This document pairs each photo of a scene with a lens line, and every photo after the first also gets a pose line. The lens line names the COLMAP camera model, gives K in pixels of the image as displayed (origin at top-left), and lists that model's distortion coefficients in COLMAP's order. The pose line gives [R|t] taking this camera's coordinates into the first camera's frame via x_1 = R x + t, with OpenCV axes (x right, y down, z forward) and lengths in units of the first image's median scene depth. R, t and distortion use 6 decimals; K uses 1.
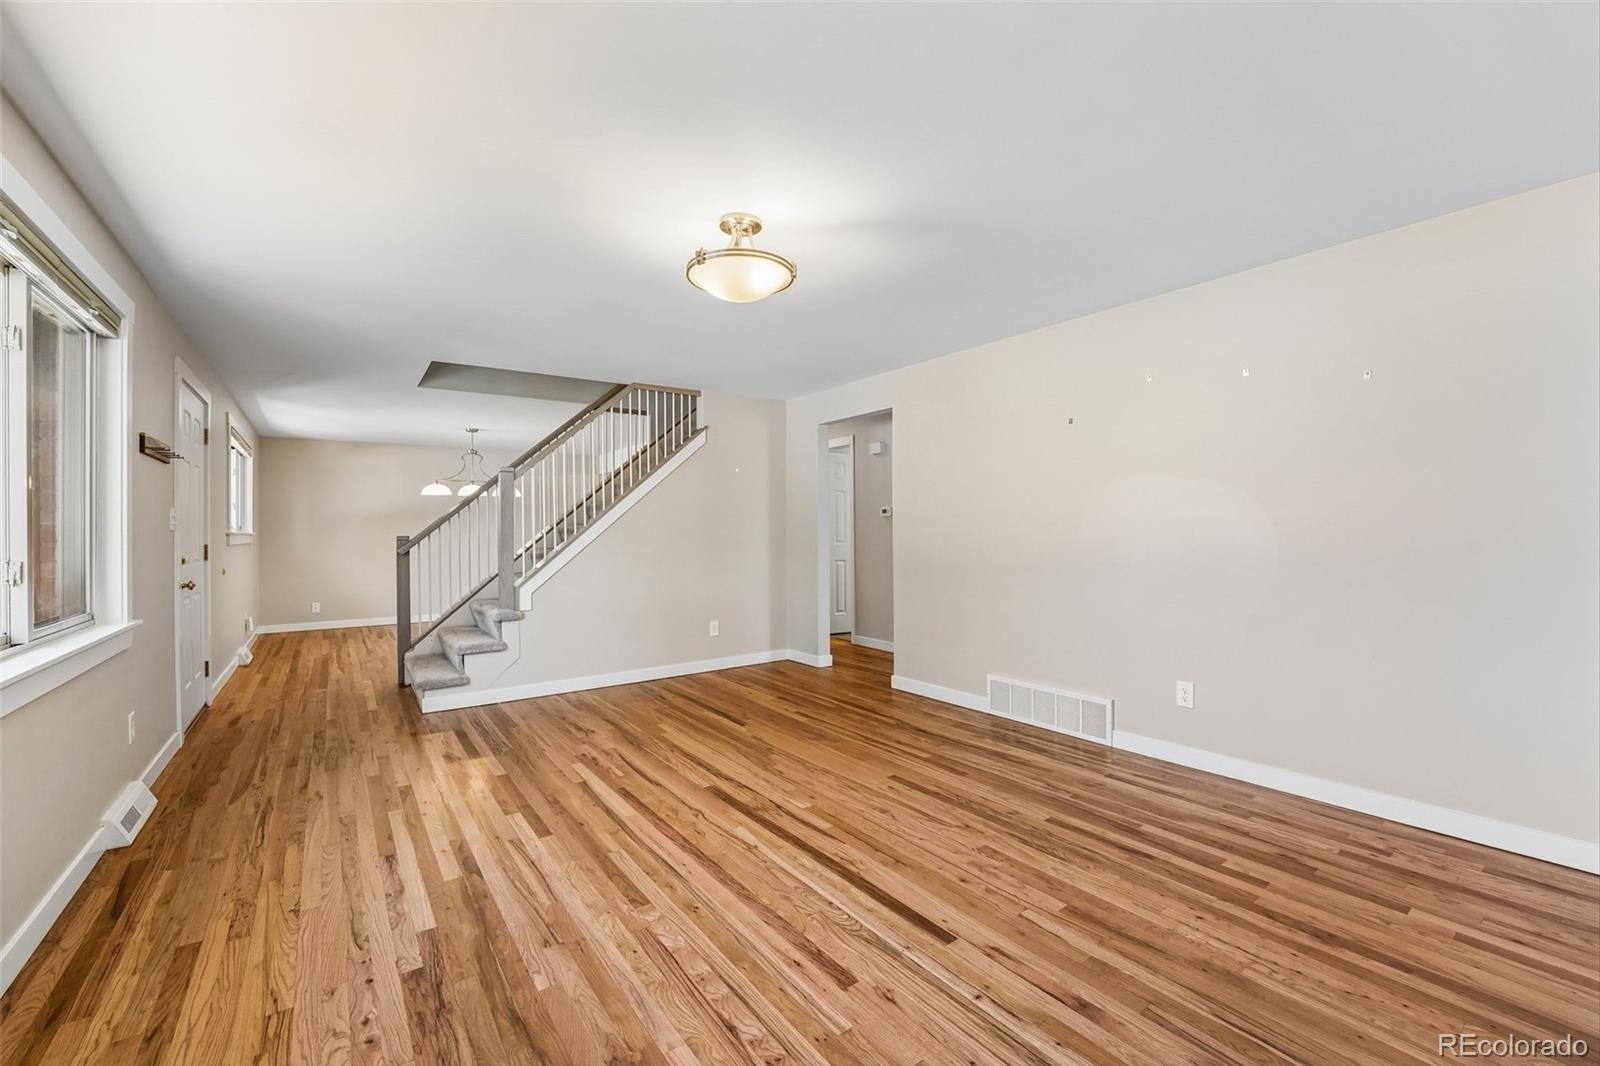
lens RADIAL K [[656.0, 0, 790.7], [0, 656.0, 532.8], [0, 0, 1]] dist [-0.028145, 0.003951]
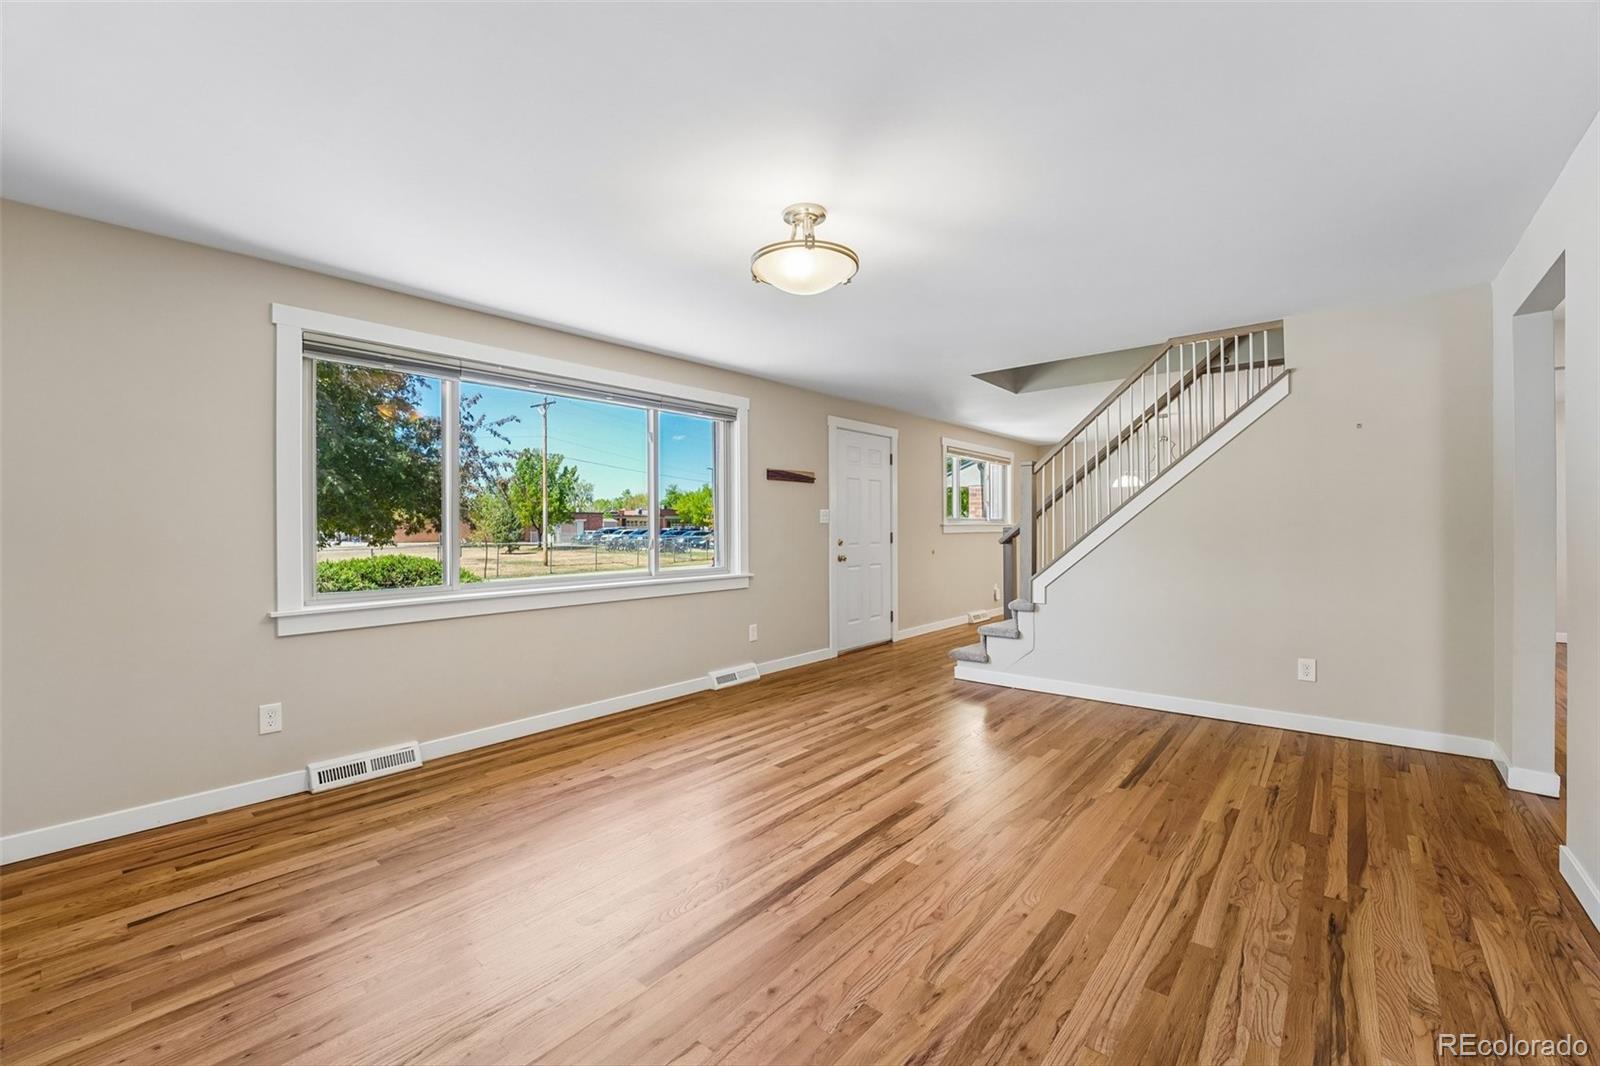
lens RADIAL K [[656.0, 0, 792.3], [0, 656.0, 524.3], [0, 0, 1]] dist [-0.028145, 0.003951]
pose [[0.237824, 0.003777, -0.971301, 0.713396], [-0.000870, 0.999993, 0.003675, -0.006376], [0.971308, -0.000029, 0.237826, 0.603132]]
